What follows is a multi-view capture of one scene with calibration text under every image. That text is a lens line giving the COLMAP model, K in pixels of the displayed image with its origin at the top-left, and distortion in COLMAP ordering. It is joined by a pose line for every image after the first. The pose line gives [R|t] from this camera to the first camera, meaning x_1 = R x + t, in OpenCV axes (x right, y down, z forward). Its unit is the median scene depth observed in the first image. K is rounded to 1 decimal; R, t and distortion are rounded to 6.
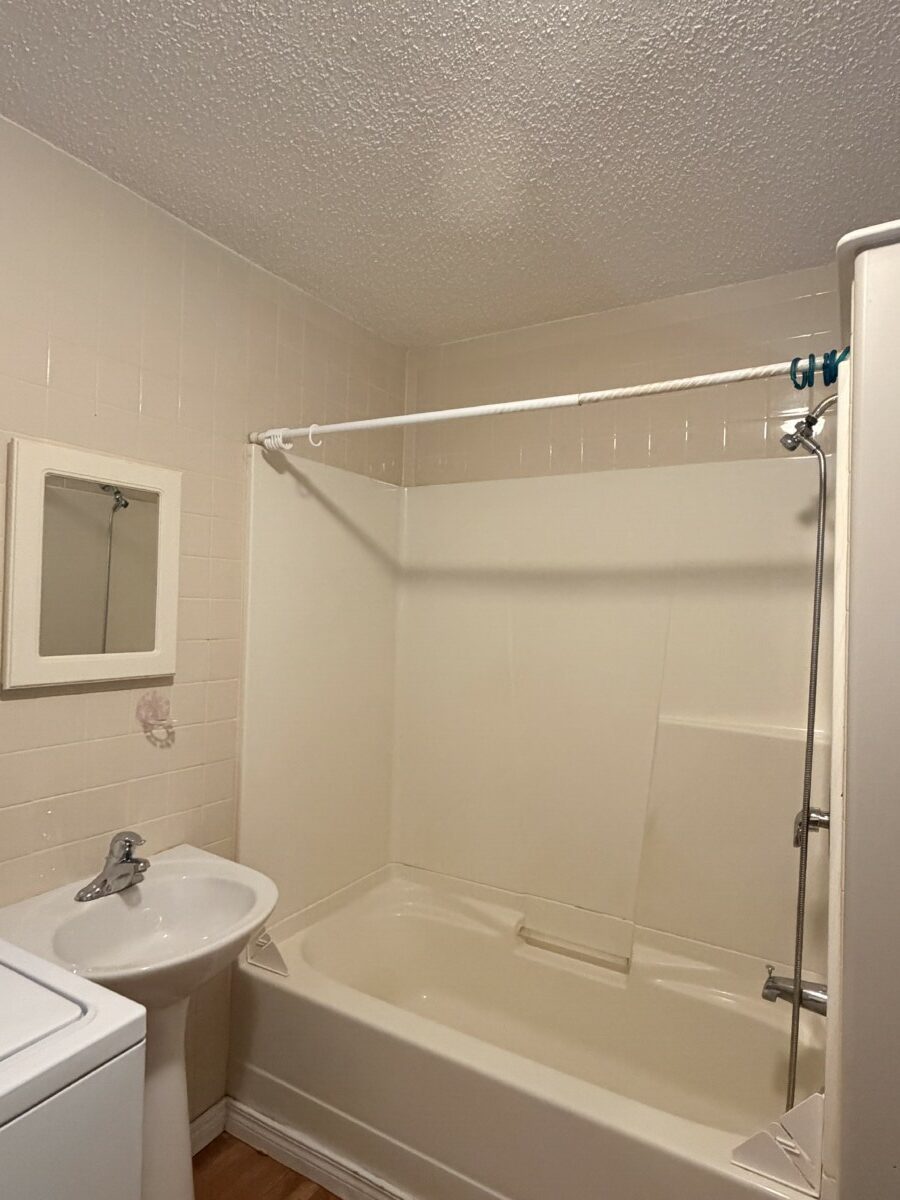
lens RADIAL K [[682.6, 0, 450.0], [0, 682.6, 600.0], [0, 0, 1]] dist [0.000408, 0.000375]
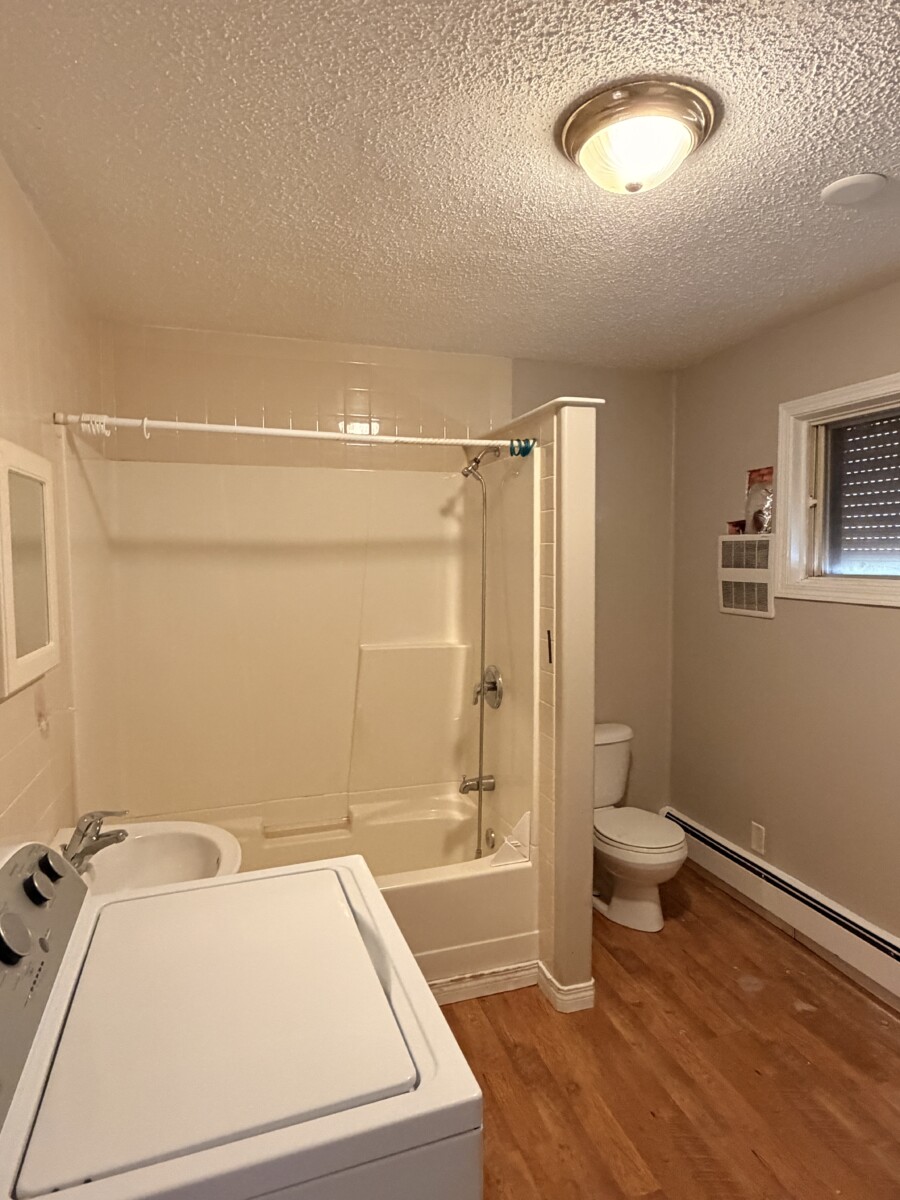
lens RADIAL K [[682.6, 0, 450.0], [0, 682.6, 600.0], [0, 0, 1]] dist [0.000408, 0.000375]
pose [[0.653194, -0.082712, 0.752660, -0.718570], [0.015309, 0.995255, 0.096086, -0.067892], [-0.757036, -0.051240, 0.651361, -0.076800]]
